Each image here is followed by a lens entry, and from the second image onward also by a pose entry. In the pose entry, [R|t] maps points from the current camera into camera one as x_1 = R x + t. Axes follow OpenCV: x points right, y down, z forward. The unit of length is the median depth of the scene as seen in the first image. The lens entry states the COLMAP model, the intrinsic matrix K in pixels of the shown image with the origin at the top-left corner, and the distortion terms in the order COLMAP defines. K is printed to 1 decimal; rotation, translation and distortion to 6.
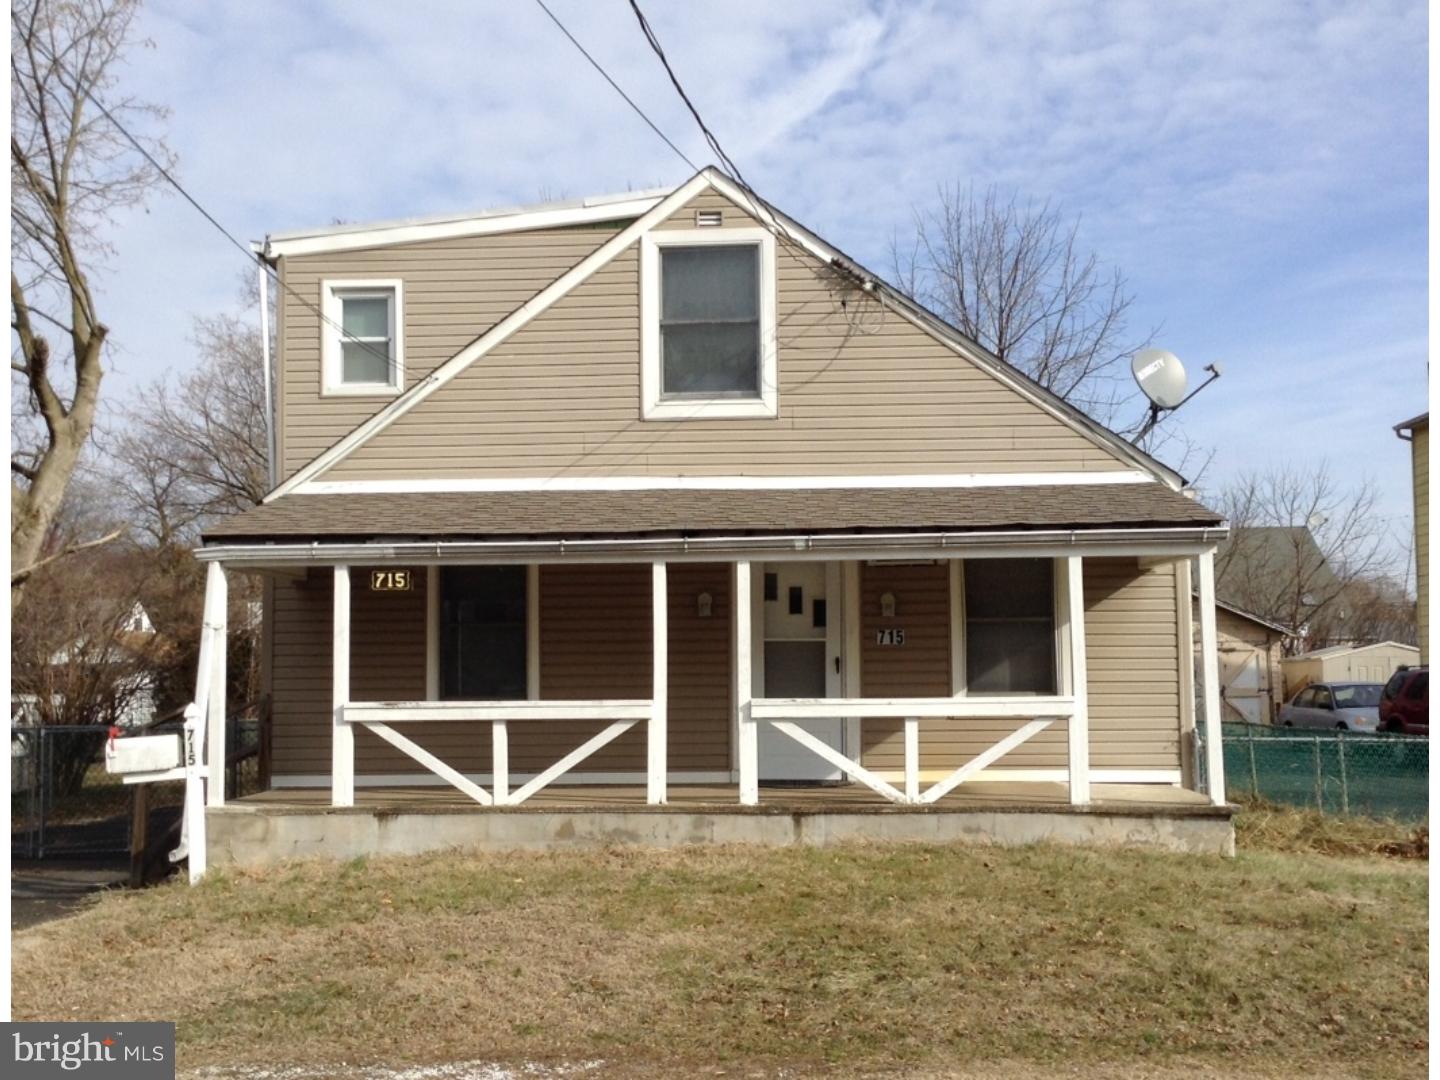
lens RADIAL K [[1606.4, 0, 718.3], [0, 1606.4, 537.2], [0, 0, 1]] dist [0.091611, 0.000000]
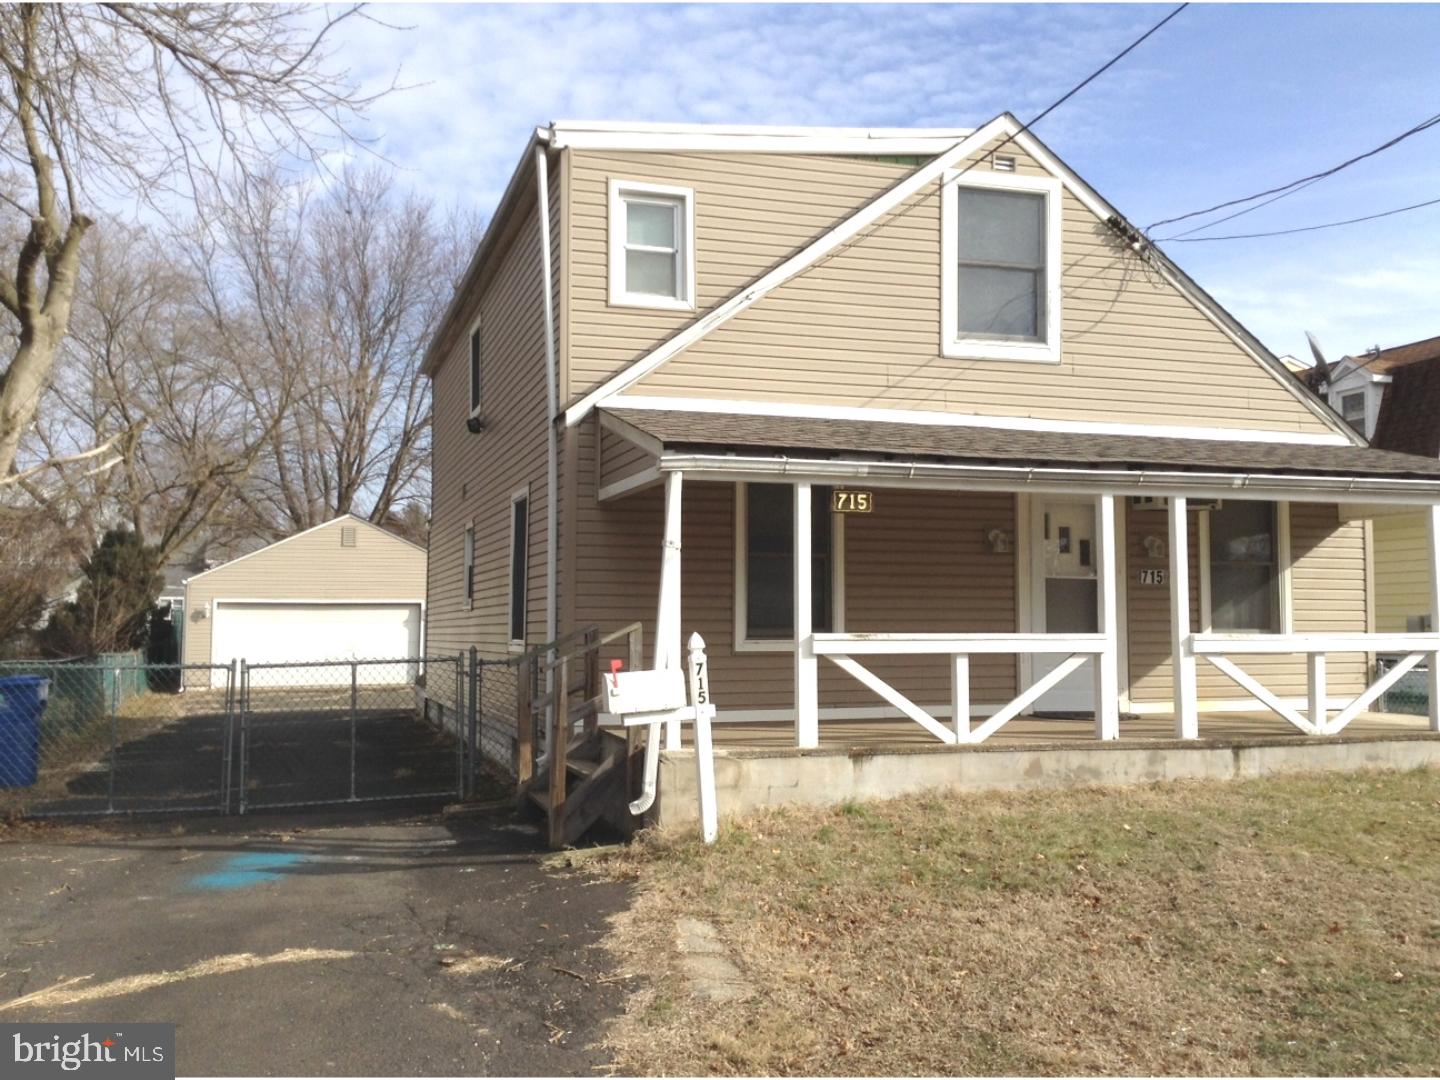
lens RADIAL K [[1326.1, 0, 735.2], [0, 1326.1, 516.0], [0, 0, 1]] dist [0.045711, 0.000000]
pose [[0.933640, 0.037213, 0.356274, -0.535173], [-0.039451, 0.999221, -0.000985, 0.038253], [-0.356033, -0.013136, 0.934381, 0.315800]]
